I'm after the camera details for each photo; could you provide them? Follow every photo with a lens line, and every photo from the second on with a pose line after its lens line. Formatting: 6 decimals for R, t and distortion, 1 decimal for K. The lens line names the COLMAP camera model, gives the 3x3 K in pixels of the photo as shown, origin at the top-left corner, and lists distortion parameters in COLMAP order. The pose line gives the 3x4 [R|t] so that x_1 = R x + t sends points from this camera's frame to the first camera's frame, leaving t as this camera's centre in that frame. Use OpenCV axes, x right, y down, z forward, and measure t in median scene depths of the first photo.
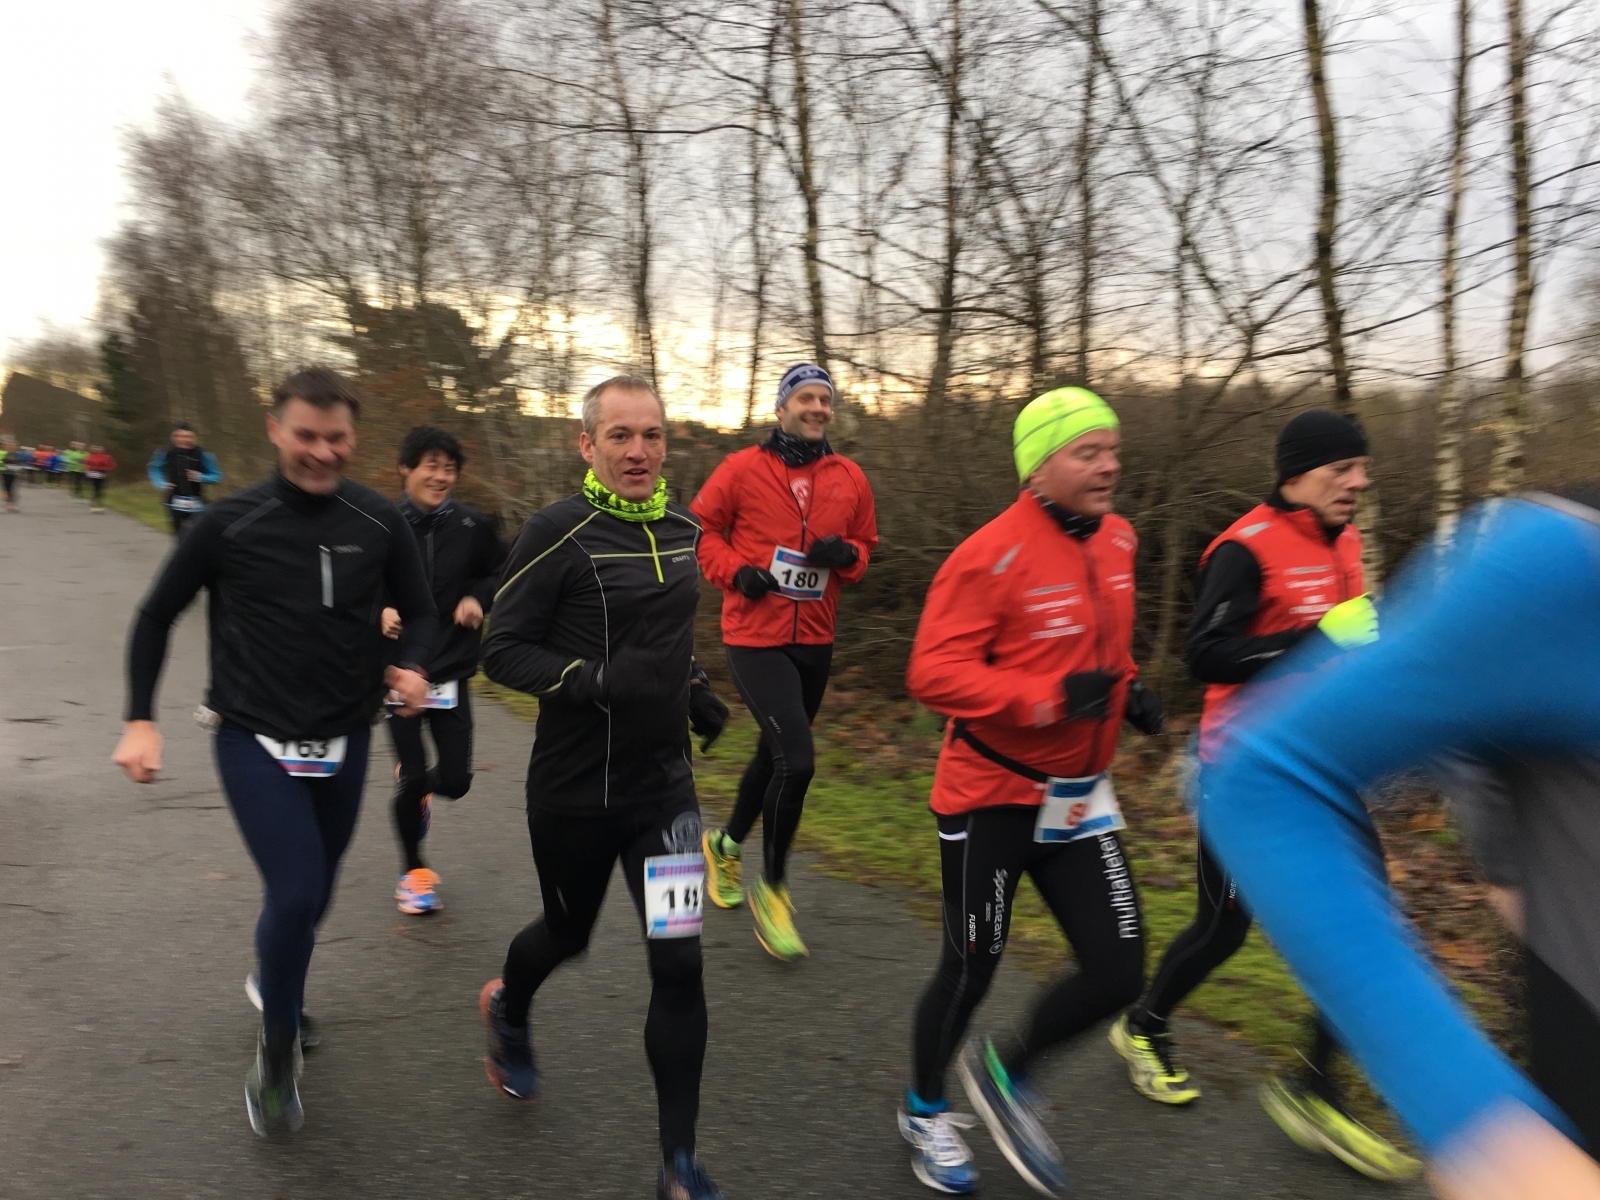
lens RADIAL K [[1368.7, 0, 789.0], [0, 1368.7, 567.5], [0, 0, 1]] dist [0.076766, -0.023311]
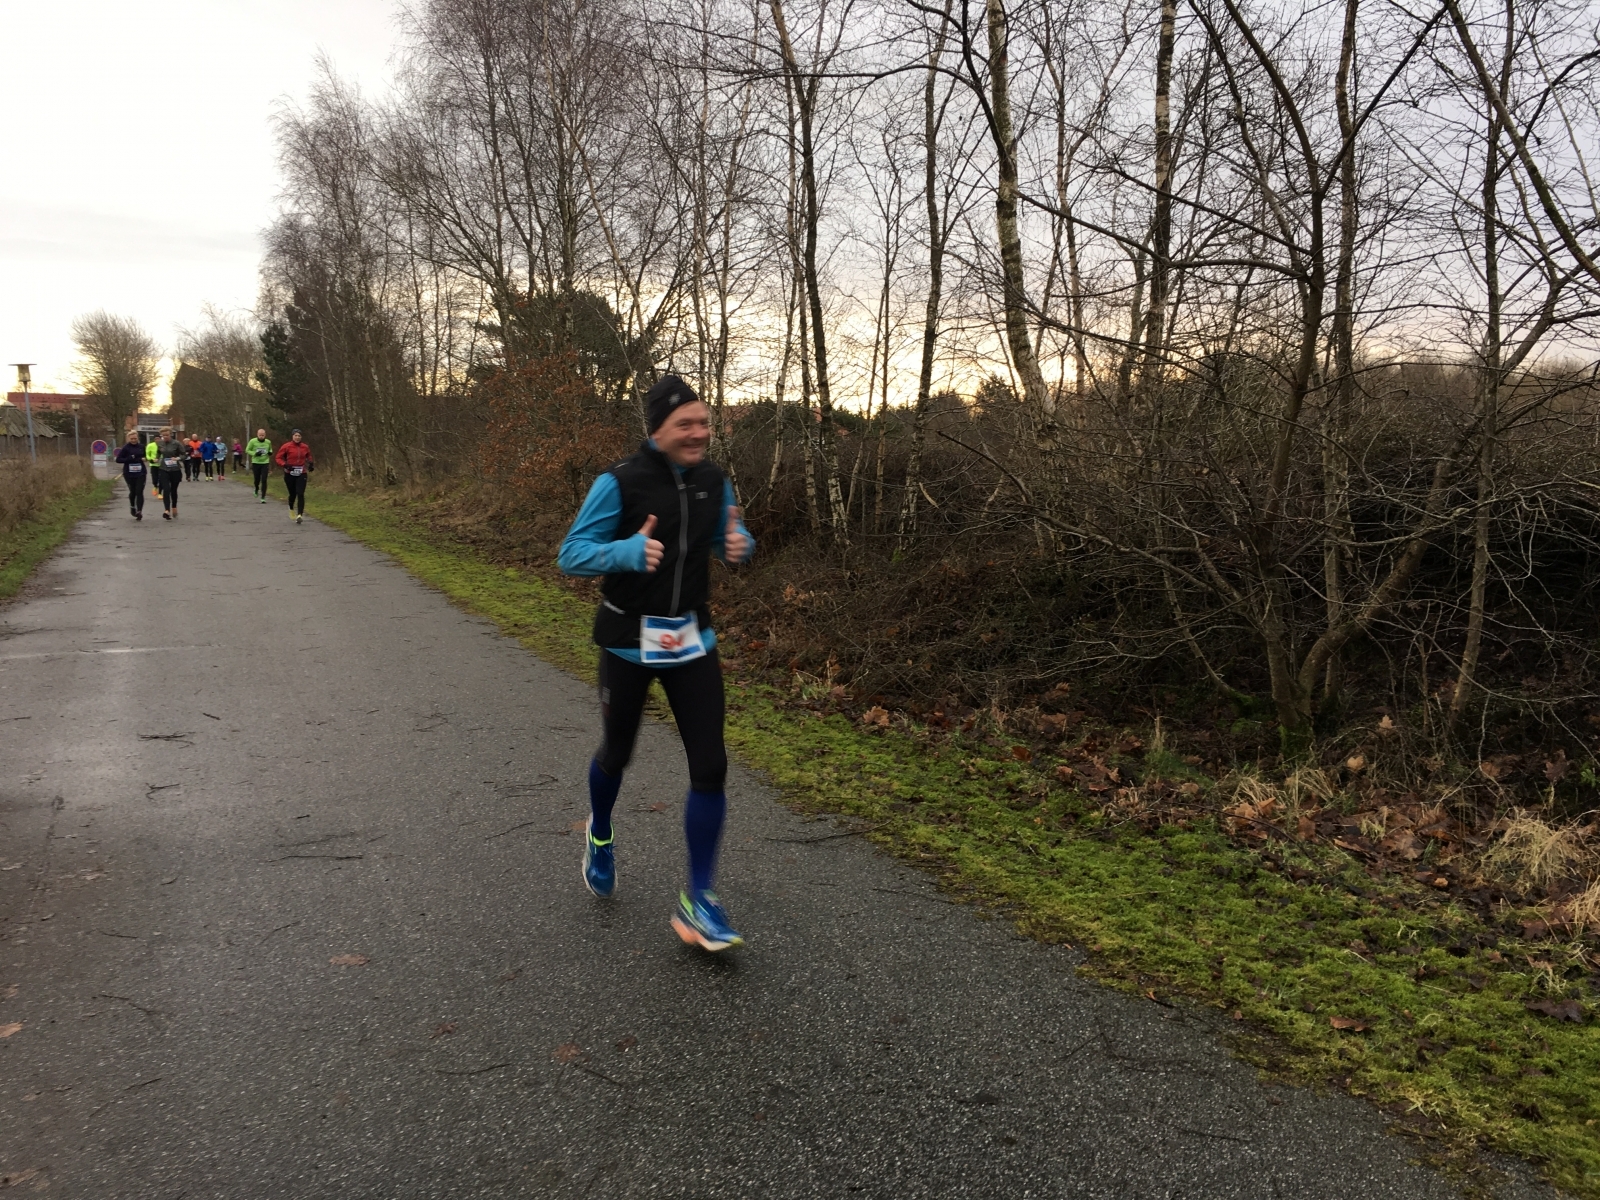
lens RADIAL K [[1359.2, 0, 806.7], [0, 1359.2, 601.4], [0, 0, 1]] dist [0.081835, -0.109144]
pose [[0.996159, 0.003681, -0.087481, -0.020781], [-0.000544, 0.999357, 0.035851, -0.005943], [0.087557, -0.035665, 0.995521, 0.064433]]
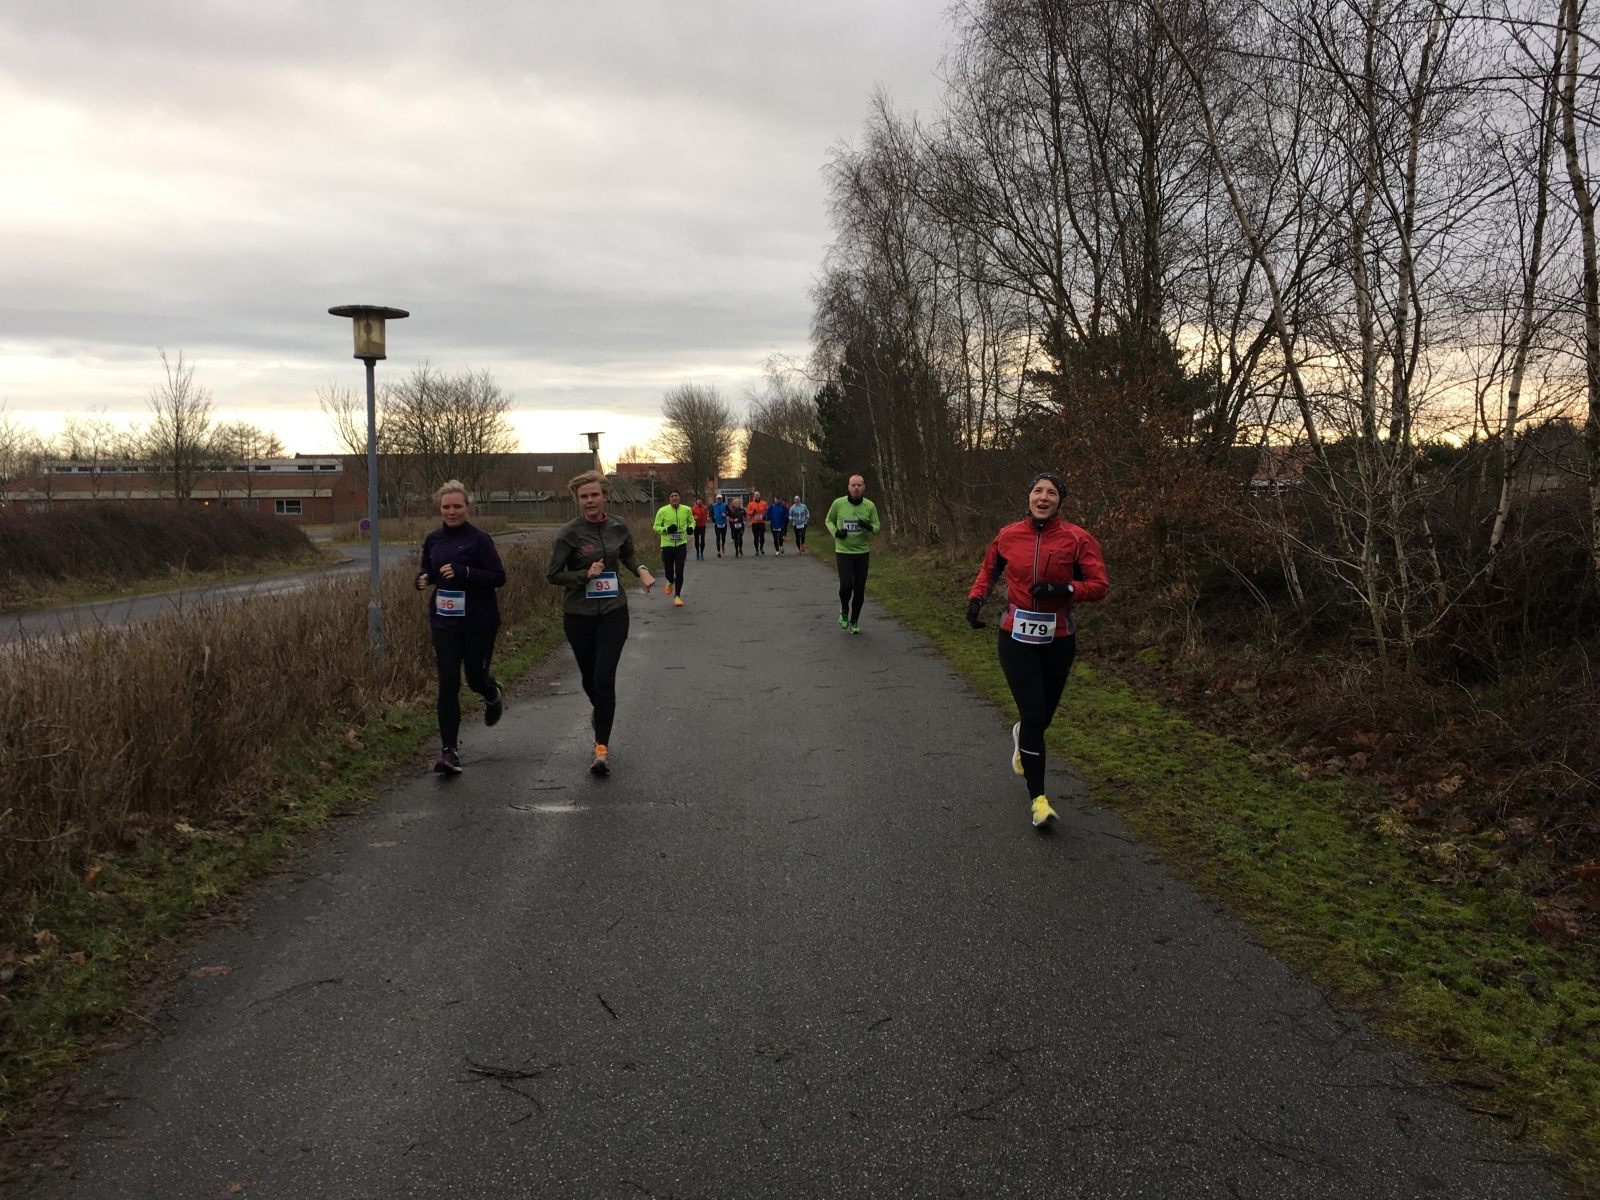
lens RADIAL K [[1359.2, 0, 803.4], [0, 1359.2, 589.3], [0, 0, 1]] dist [0.081835, -0.109144]
pose [[0.887457, -0.001717, -0.460887, -0.108529], [-0.002539, 0.999960, -0.008615, -0.026080], [0.460883, 0.008815, 0.887417, 0.290991]]
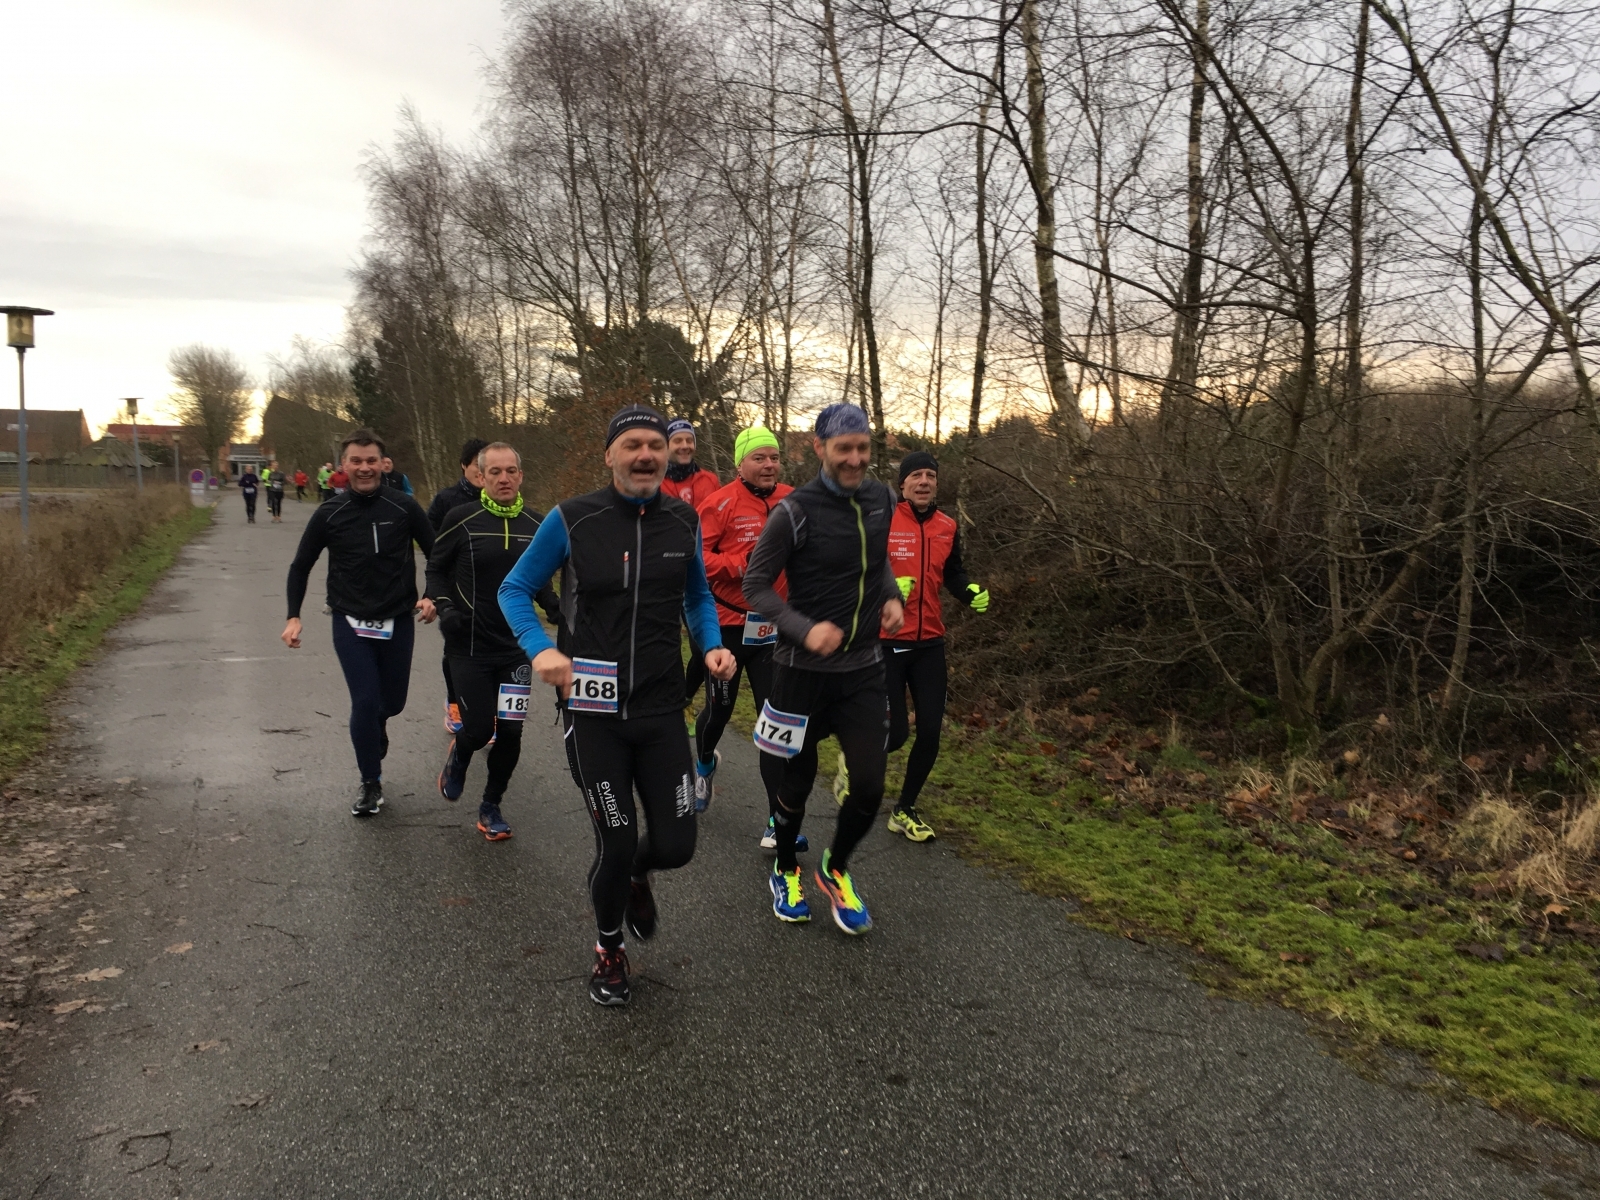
lens RADIAL K [[1359.2, 0, 807.3], [0, 1359.2, 578.6], [0, 0, 1]] dist [0.081835, -0.109144]
pose [[0.990251, -0.000586, -0.139295, -0.009088], [0.000734, 0.999999, 0.001006, -0.002395], [0.139294, -0.001098, 0.990250, 0.023718]]
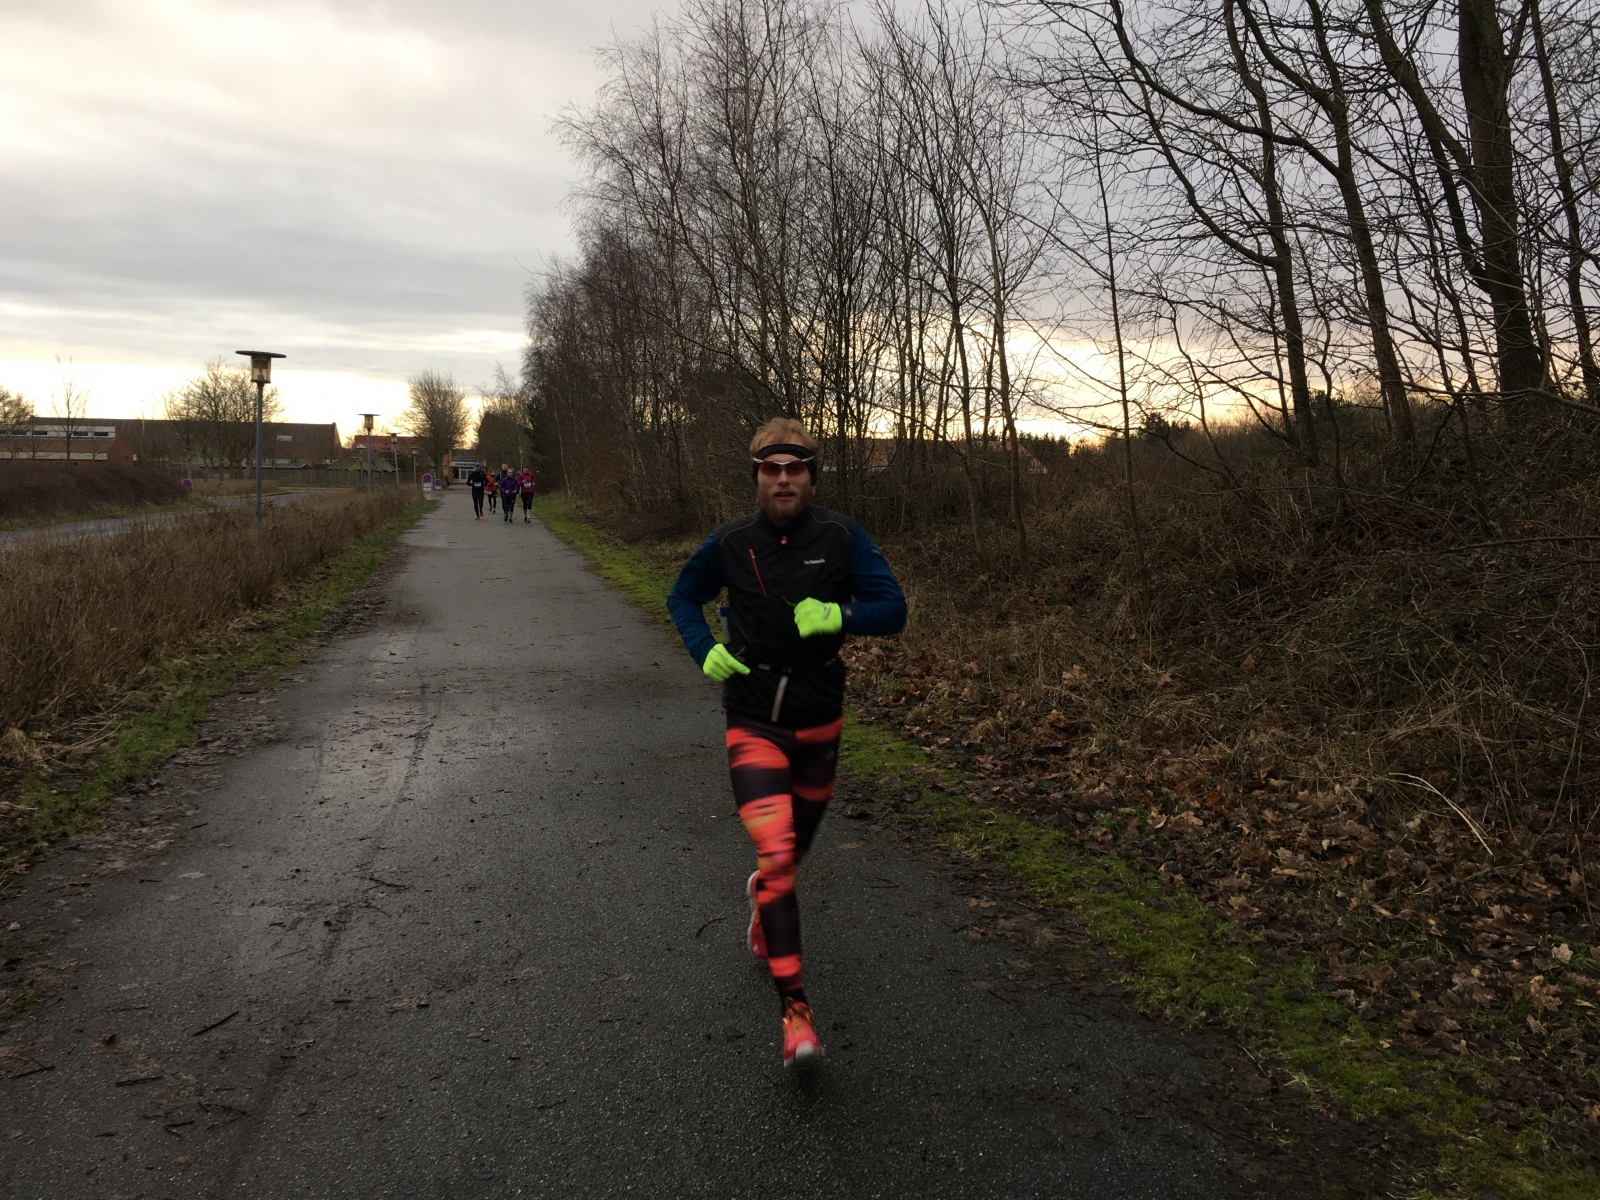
lens RADIAL K [[1359.2, 0, 806.4], [0, 1359.2, 611.7], [0, 0, 1]] dist [0.081835, -0.109144]
pose [[0.959654, 0.016978, -0.280672, 0.682702], [-0.010962, 0.999676, 0.022992, 0.093381], [0.280971, -0.018988, 0.959528, -1.103315]]
